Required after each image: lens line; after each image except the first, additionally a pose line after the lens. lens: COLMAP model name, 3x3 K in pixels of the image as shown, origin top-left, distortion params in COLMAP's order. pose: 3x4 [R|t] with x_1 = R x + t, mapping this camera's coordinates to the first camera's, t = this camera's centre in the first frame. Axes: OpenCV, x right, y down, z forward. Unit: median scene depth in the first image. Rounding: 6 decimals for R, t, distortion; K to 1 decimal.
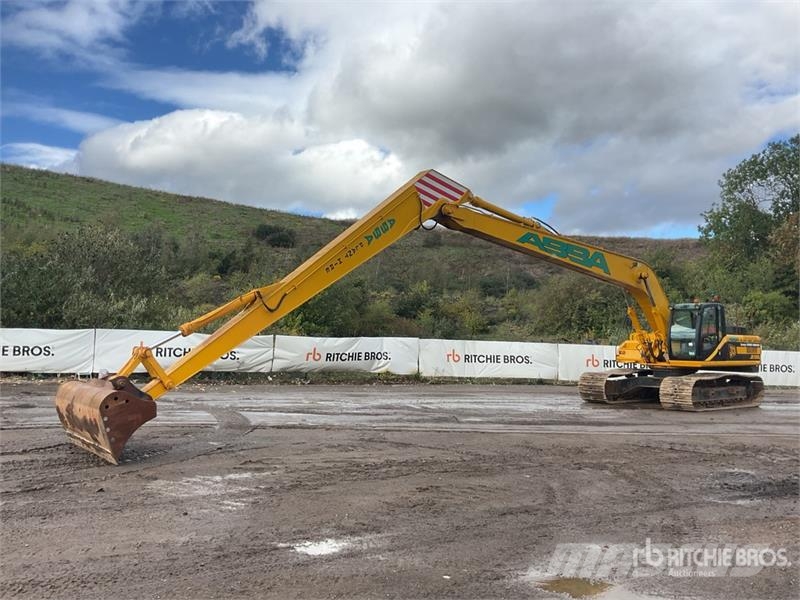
lens RADIAL K [[655.5, 0, 400.0], [0, 655.5, 300.0], [0, 0, 1]] dist [0.187676, -0.433259]
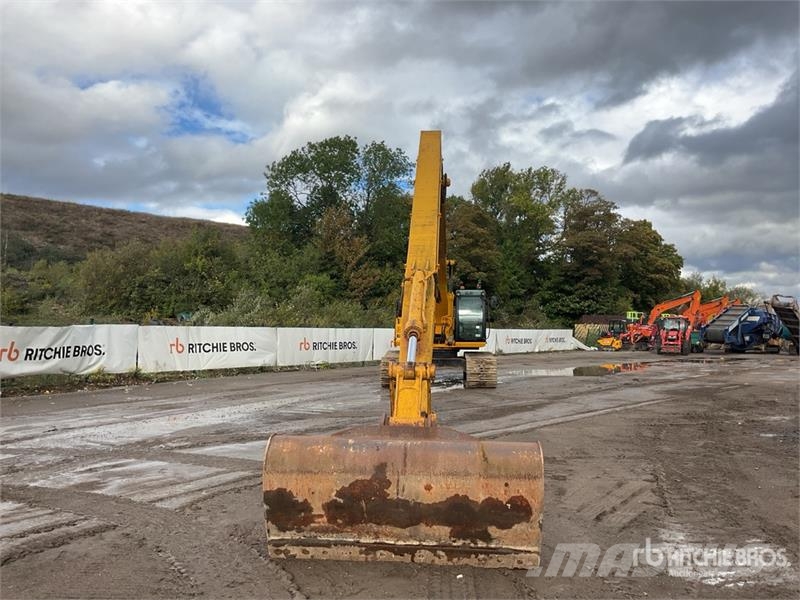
lens RADIAL K [[655.5, 0, 400.0], [0, 655.5, 300.0], [0, 0, 1]] dist [0.187676, -0.433259]
pose [[0.719725, 0.009906, 0.694189, -0.307102], [-0.034112, 0.999195, 0.021109, 0.001481], [-0.693421, -0.038873, 0.719483, 0.226013]]
